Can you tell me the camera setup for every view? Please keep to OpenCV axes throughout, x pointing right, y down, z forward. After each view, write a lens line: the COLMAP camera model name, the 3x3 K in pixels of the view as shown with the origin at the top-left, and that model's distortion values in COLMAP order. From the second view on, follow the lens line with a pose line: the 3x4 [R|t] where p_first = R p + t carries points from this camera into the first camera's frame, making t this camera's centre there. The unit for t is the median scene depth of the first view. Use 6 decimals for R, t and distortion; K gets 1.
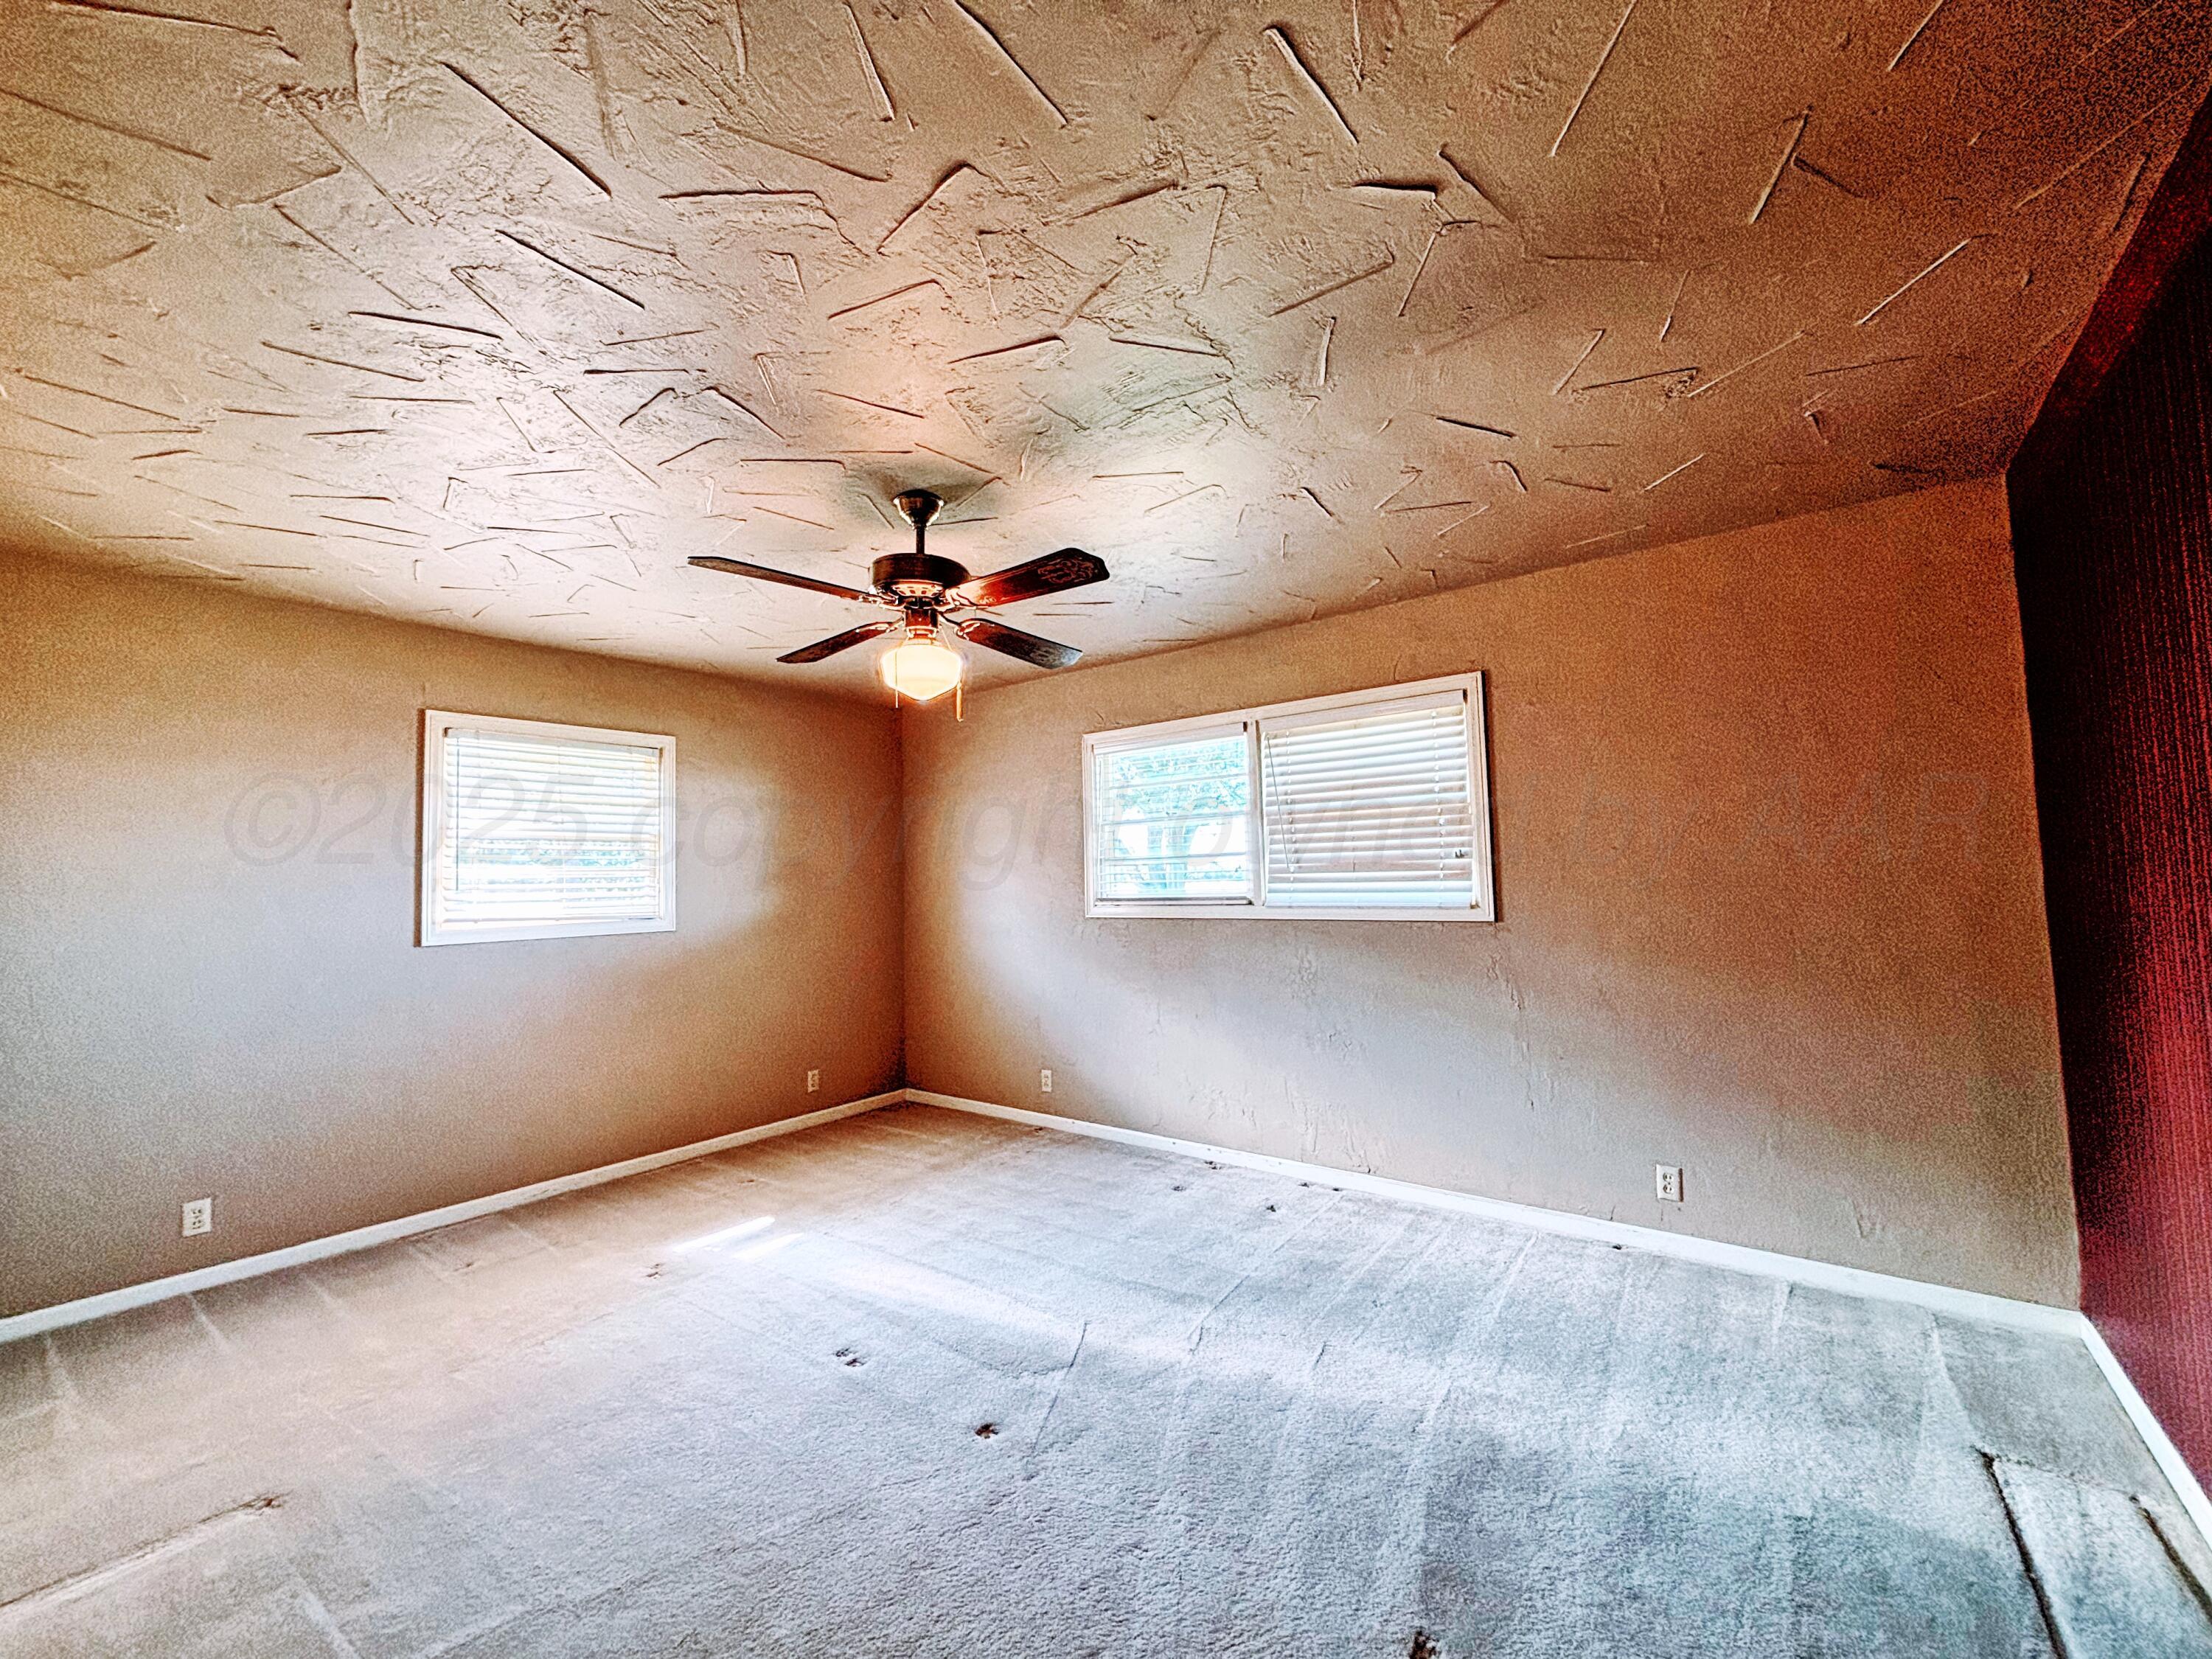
lens RADIAL K [[889.8, 0, 1101.3], [0, 889.8, 831.3], [0, 0, 1]] dist [0.001090, 0.000135]
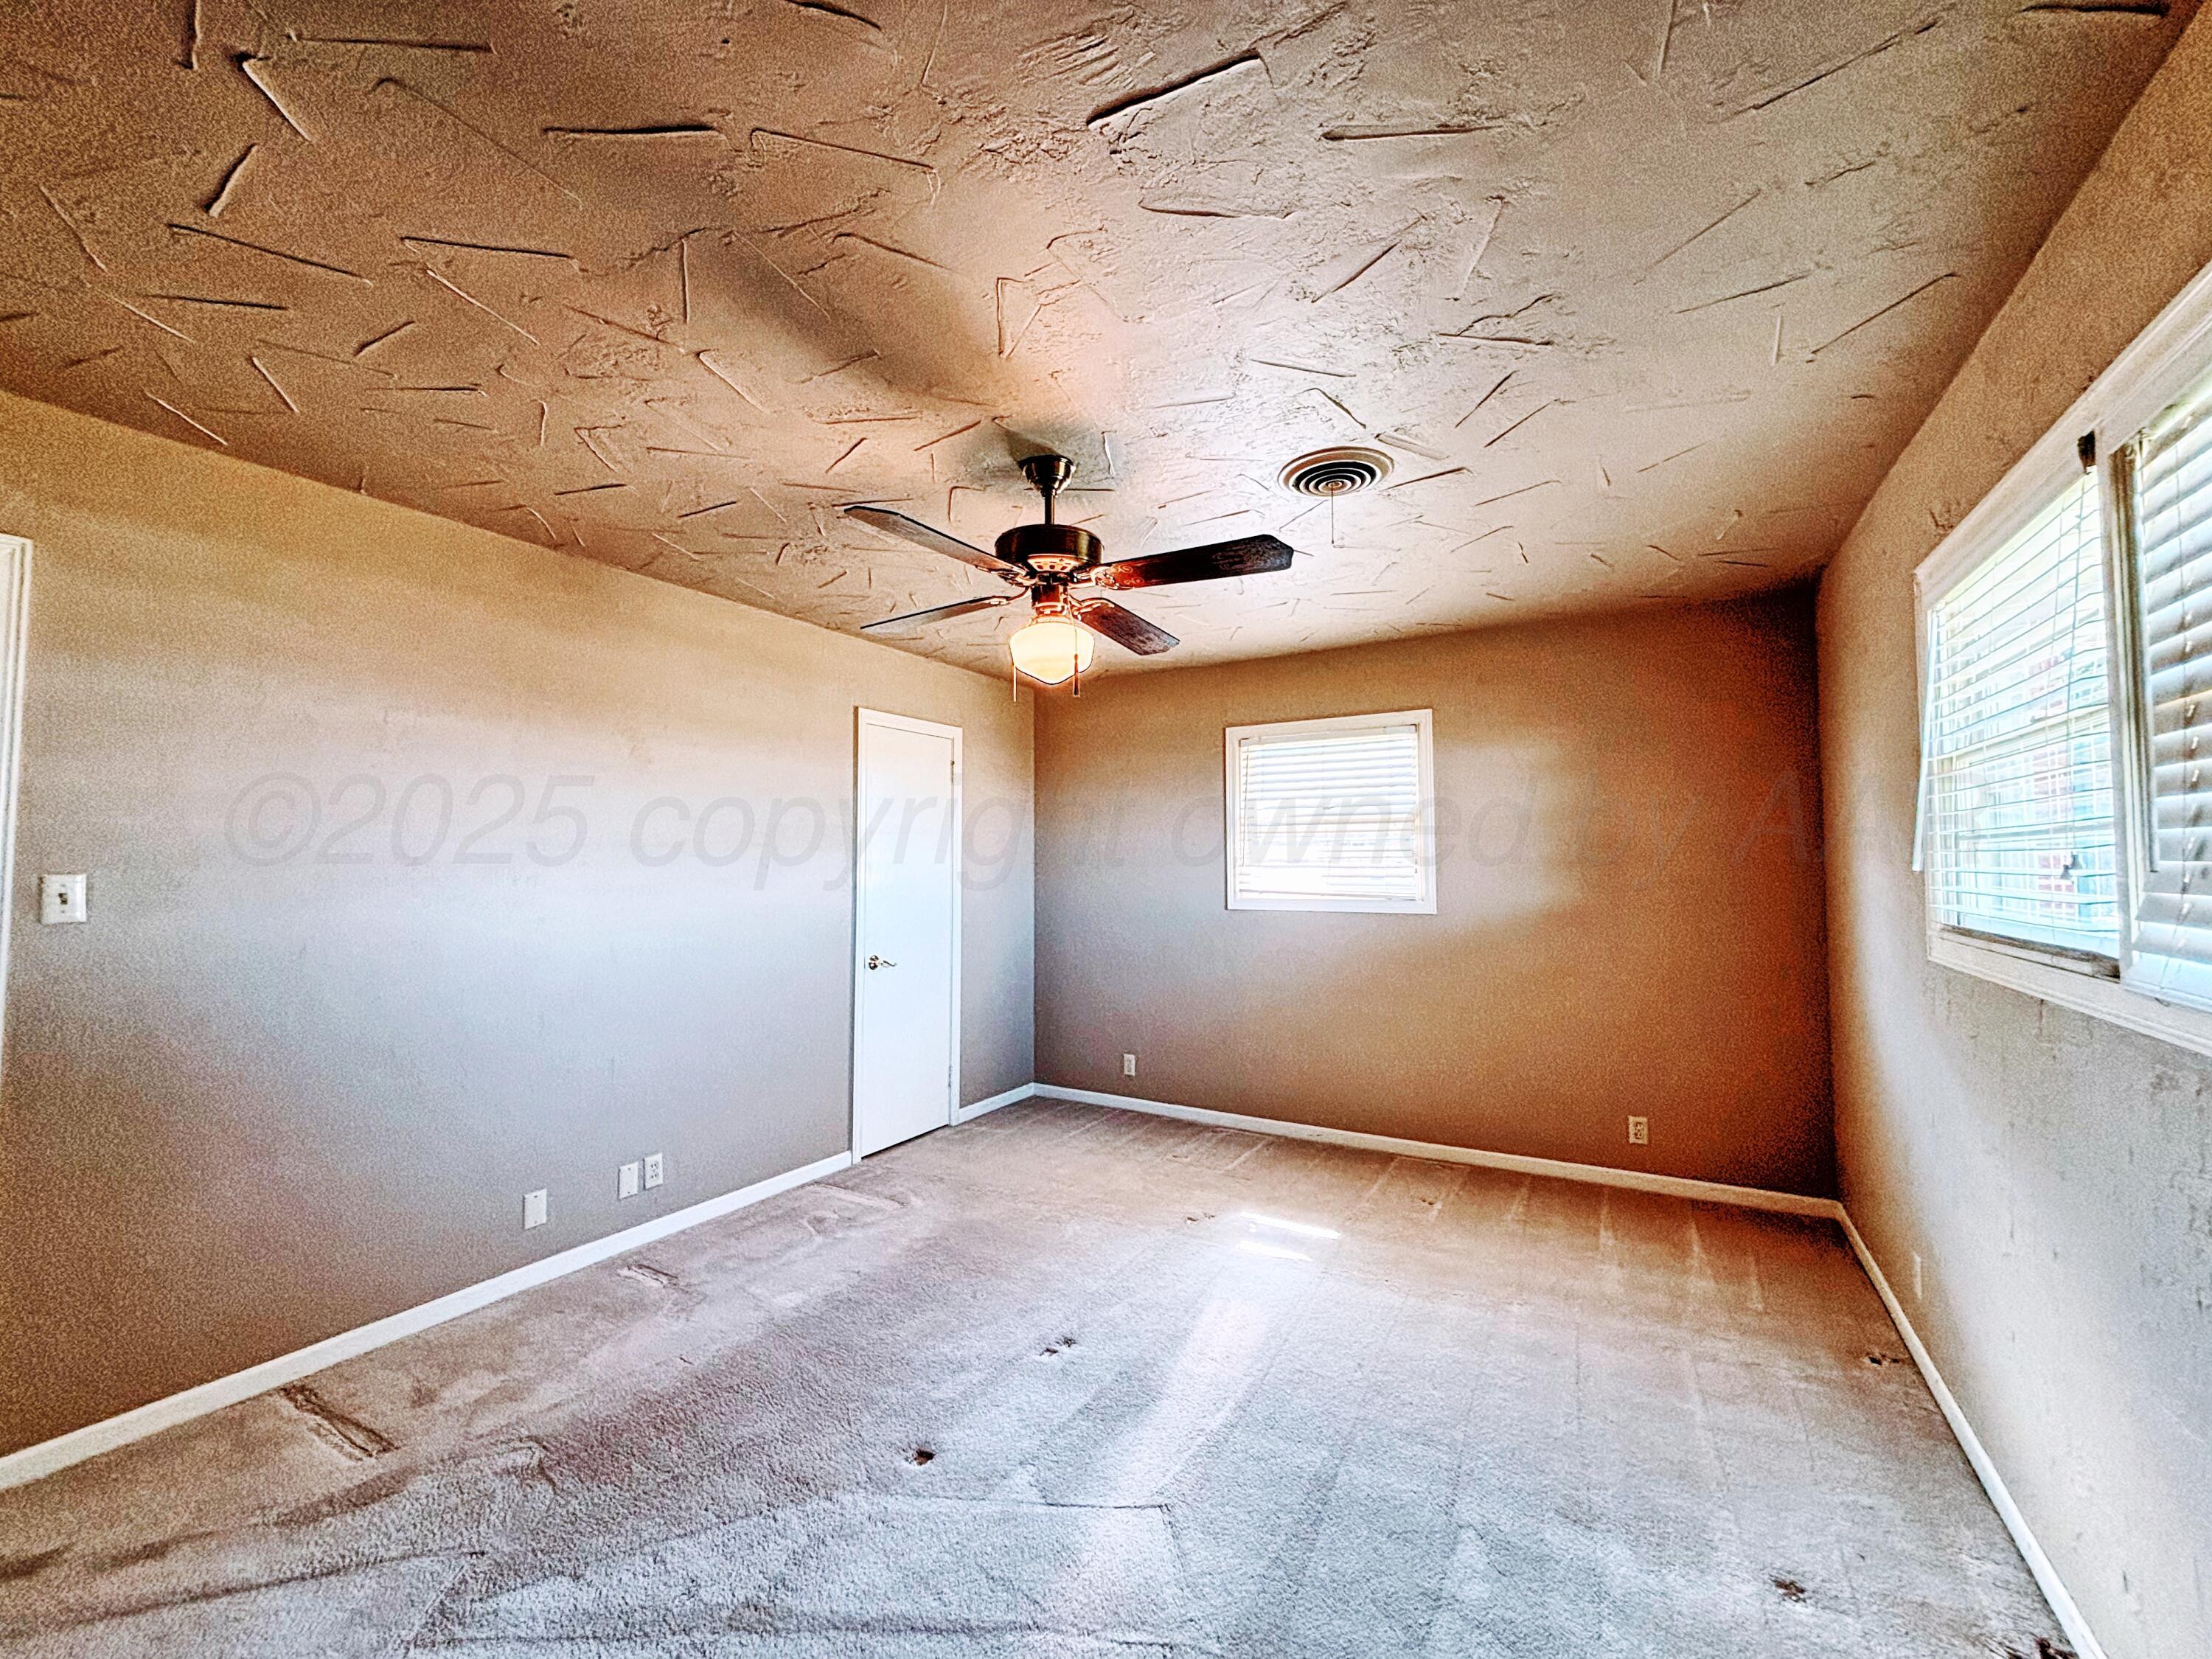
lens RADIAL K [[889.8, 0, 1104.1], [0, 889.8, 816.9], [0, 0, 1]] dist [0.001090, 0.000135]
pose [[0.128867, -0.028249, -0.991259, 0.458597], [0.052145, 0.998404, -0.021673, 0.011485], [0.990290, -0.048896, 0.130135, 0.588266]]
